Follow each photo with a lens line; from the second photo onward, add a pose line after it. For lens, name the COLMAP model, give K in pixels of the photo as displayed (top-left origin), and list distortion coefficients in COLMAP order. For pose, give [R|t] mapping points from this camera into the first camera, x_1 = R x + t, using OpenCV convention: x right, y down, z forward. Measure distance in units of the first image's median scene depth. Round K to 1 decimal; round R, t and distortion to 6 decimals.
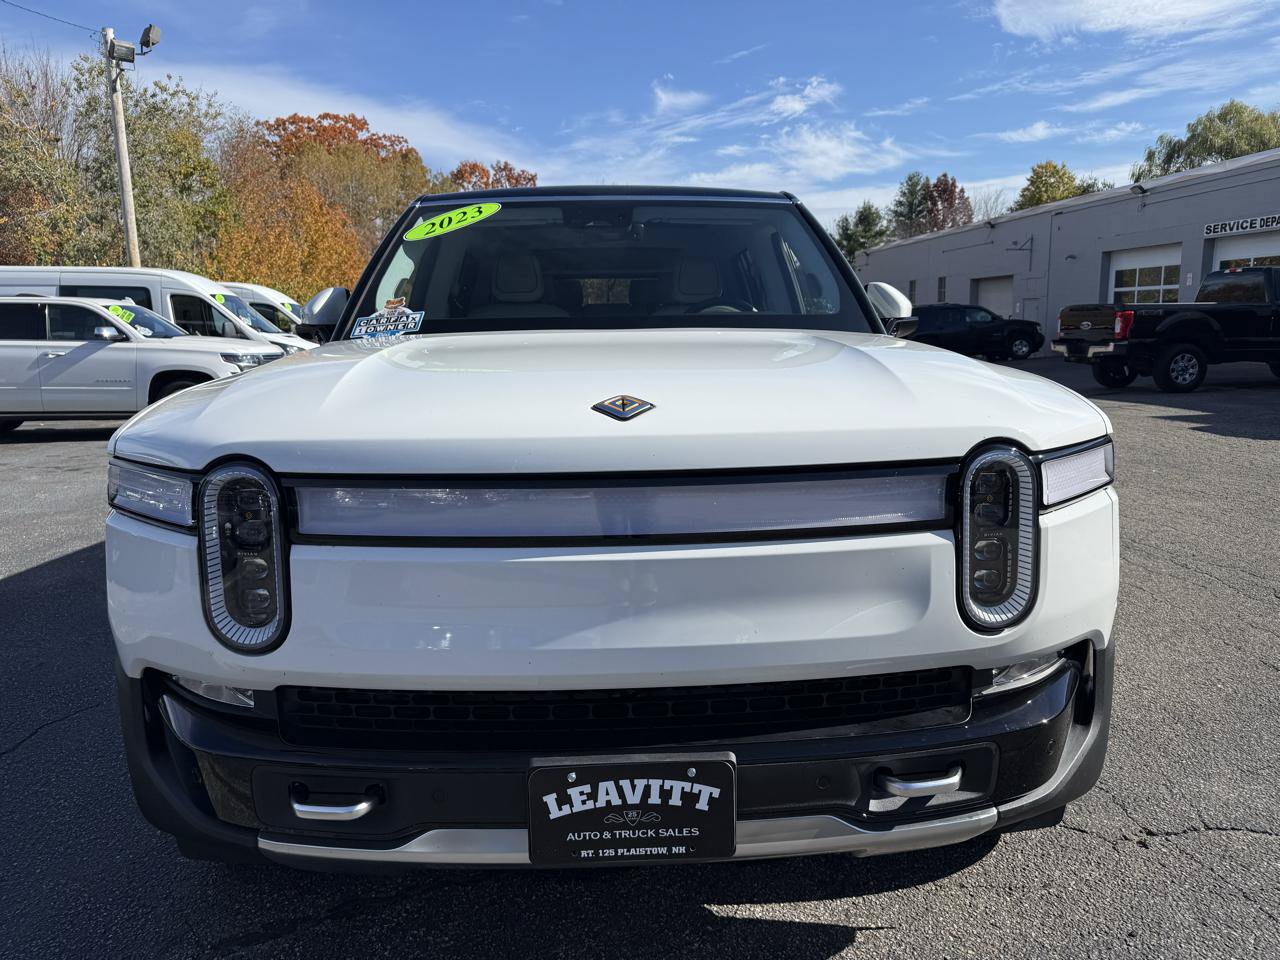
lens RADIAL K [[906.1, 0, 641.9], [0, 906.1, 480.7], [0, 0, 1]] dist [0.032221, -0.037981]
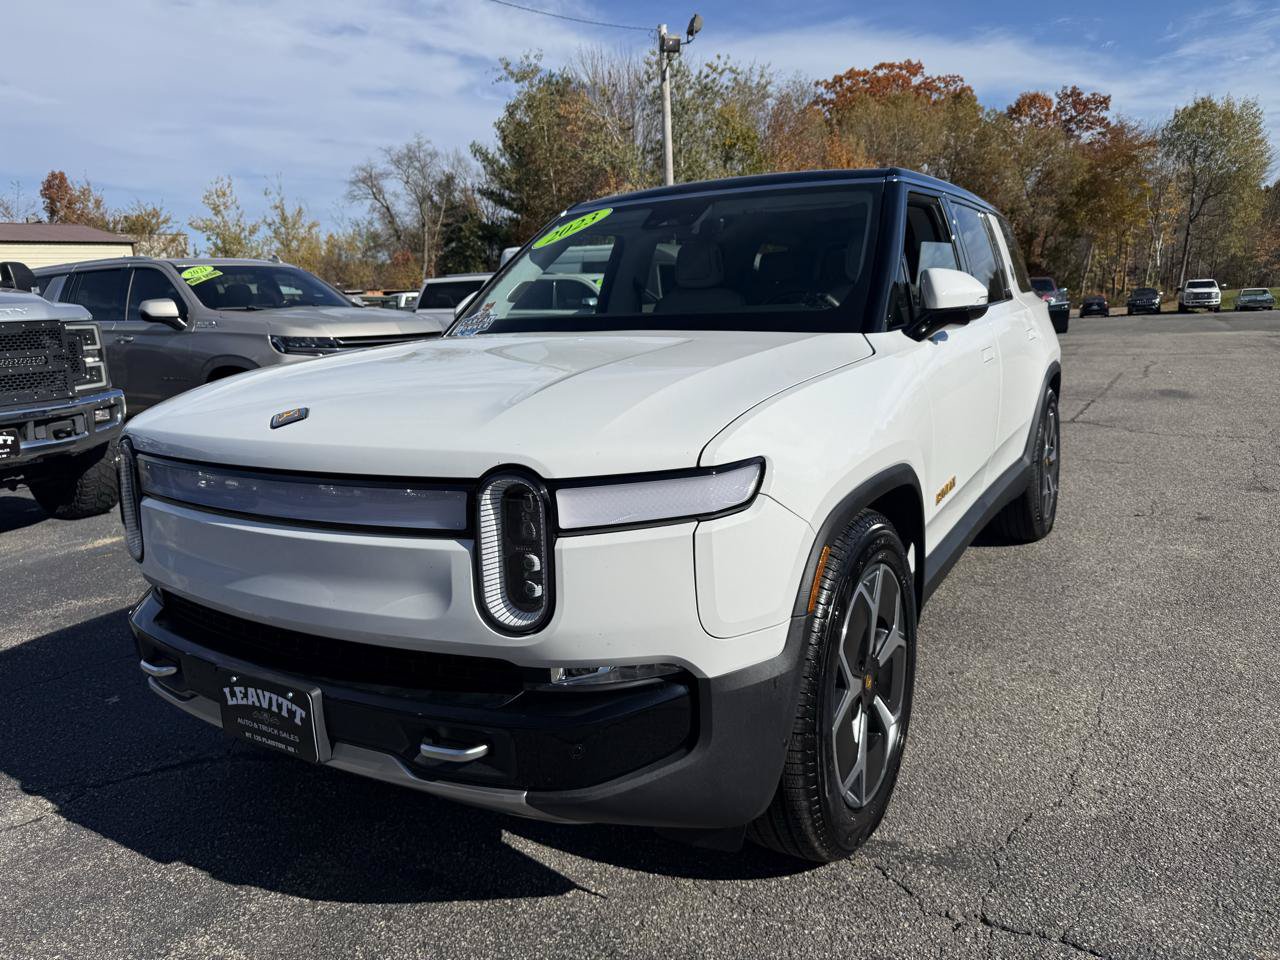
lens RADIAL K [[906.1, 0, 633.2], [0, 906.1, 483.9], [0, 0, 1]] dist [0.032221, -0.037981]
pose [[0.833473, 0.094049, -0.544497, 0.507980], [-0.063271, 0.995171, 0.075042, -0.052291], [0.548925, -0.028094, 0.835399, 0.070762]]
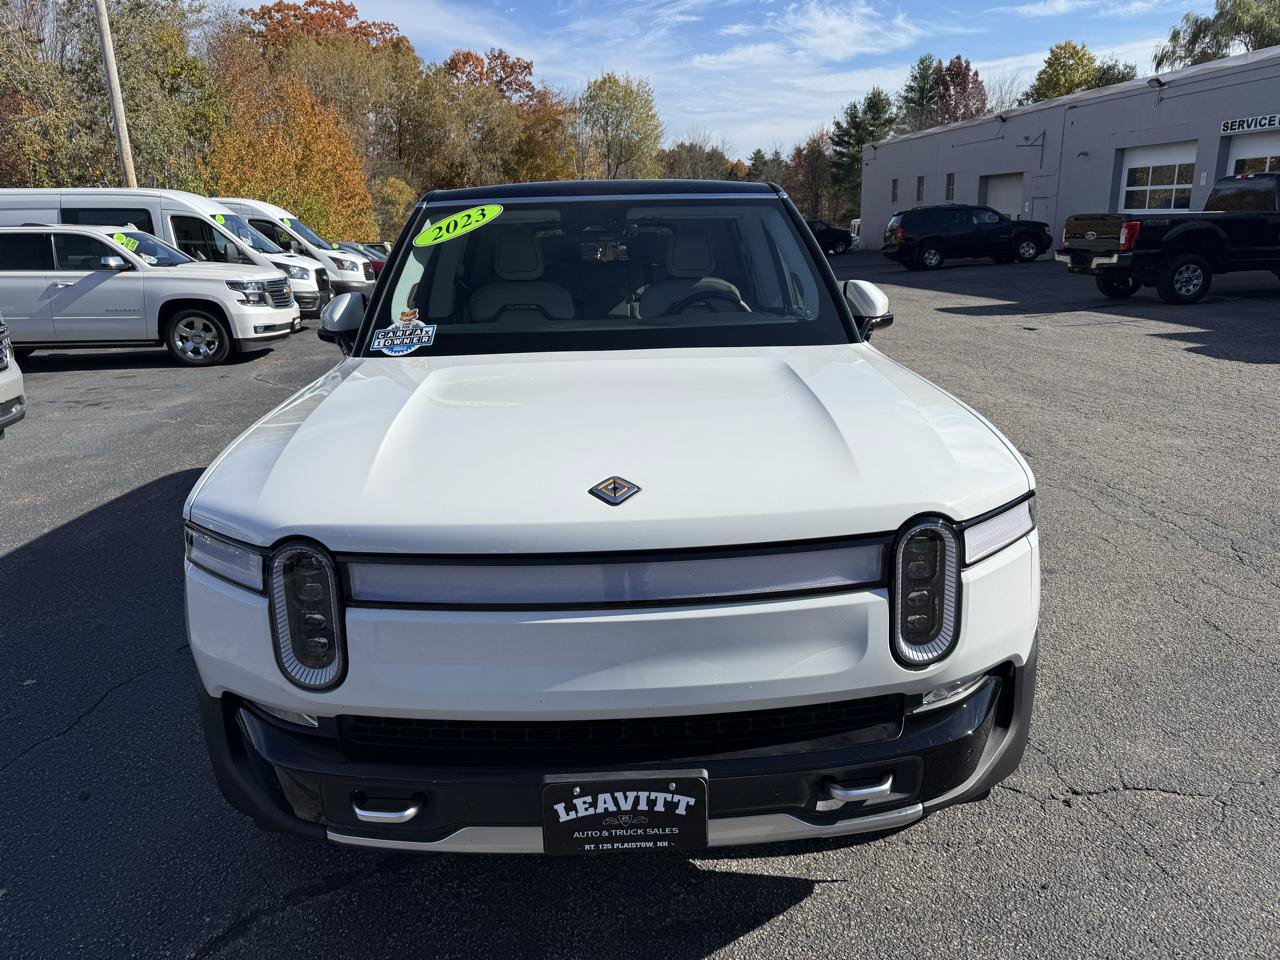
lens RADIAL K [[906.1, 0, 632.4], [0, 906.1, 473.5], [0, 0, 1]] dist [0.032221, -0.037981]
pose [[0.999864, -0.007970, -0.014450, 0.009251], [0.009421, 0.994602, 0.103331, -0.102295], [0.013549, -0.103453, 0.994542, -0.086637]]
